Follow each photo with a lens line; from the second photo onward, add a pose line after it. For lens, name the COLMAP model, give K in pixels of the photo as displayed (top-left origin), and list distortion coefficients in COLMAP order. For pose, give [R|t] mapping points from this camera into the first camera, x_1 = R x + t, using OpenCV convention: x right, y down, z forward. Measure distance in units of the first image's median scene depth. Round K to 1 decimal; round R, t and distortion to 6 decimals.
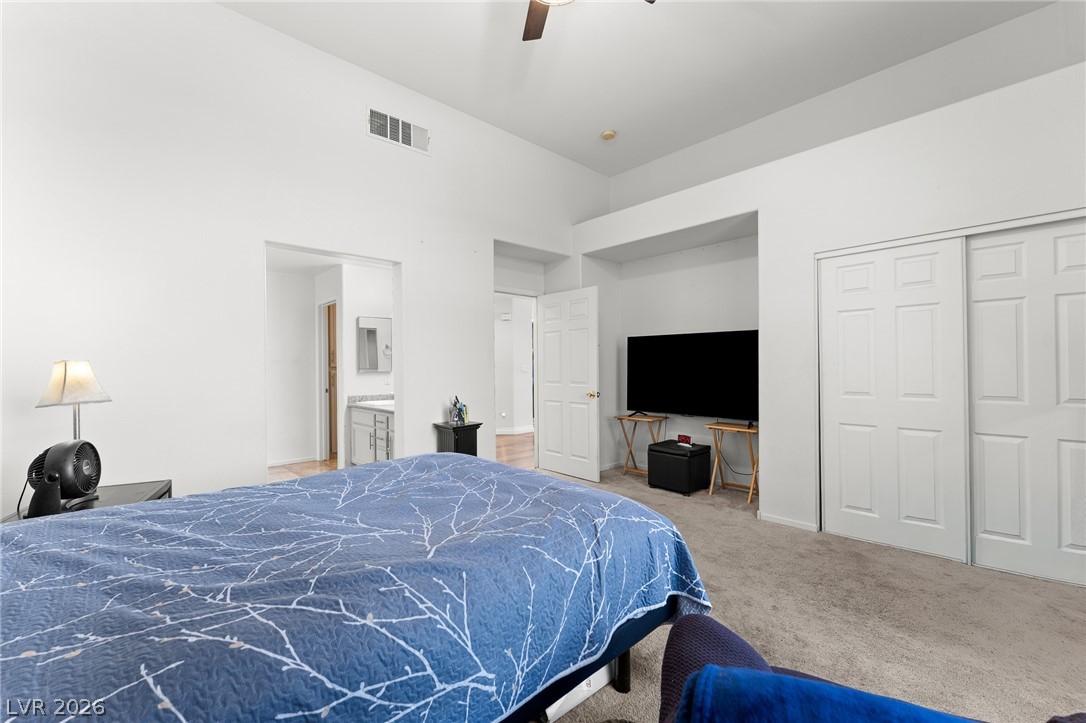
lens RADIAL K [[438.4, 0, 541.3], [0, 438.4, 362.1], [0, 0, 1]] dist [0.000068, -0.000588]
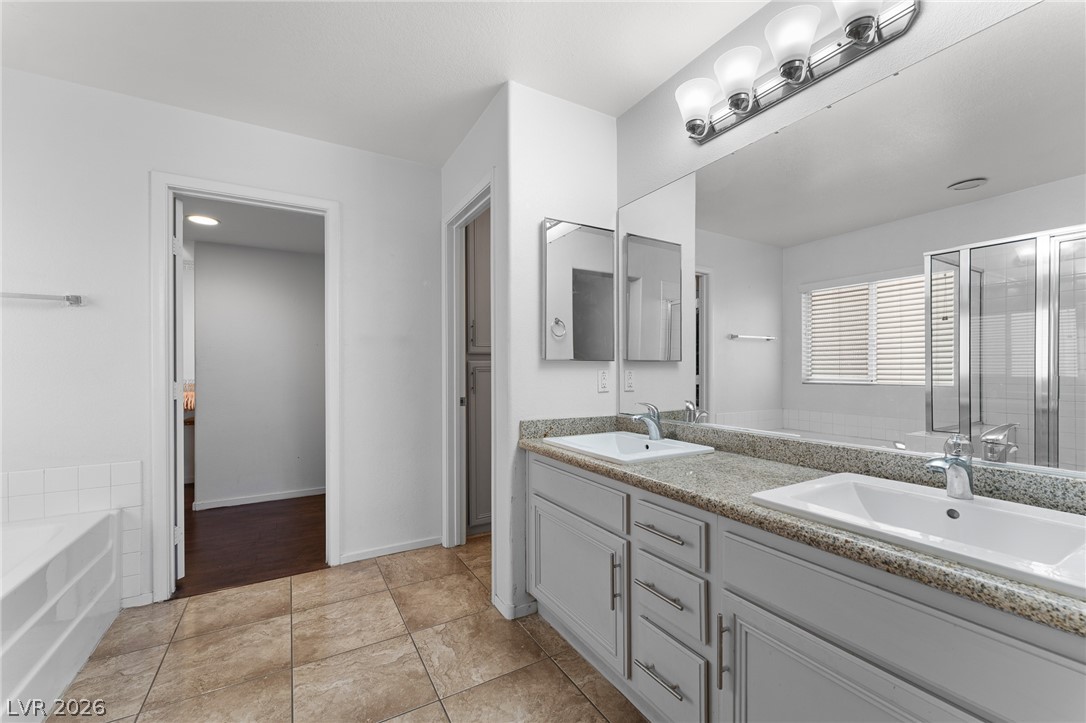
lens RADIAL K [[438.4, 0, 540.7], [0, 438.4, 363.9], [0, 0, 1]] dist [0.000068, -0.000588]
pose [[0.972633, 0.006534, -0.232255, -0.306959], [-0.007156, 0.999973, -0.001835, 0.024783], [0.232237, 0.003447, 0.972653, 0.575790]]
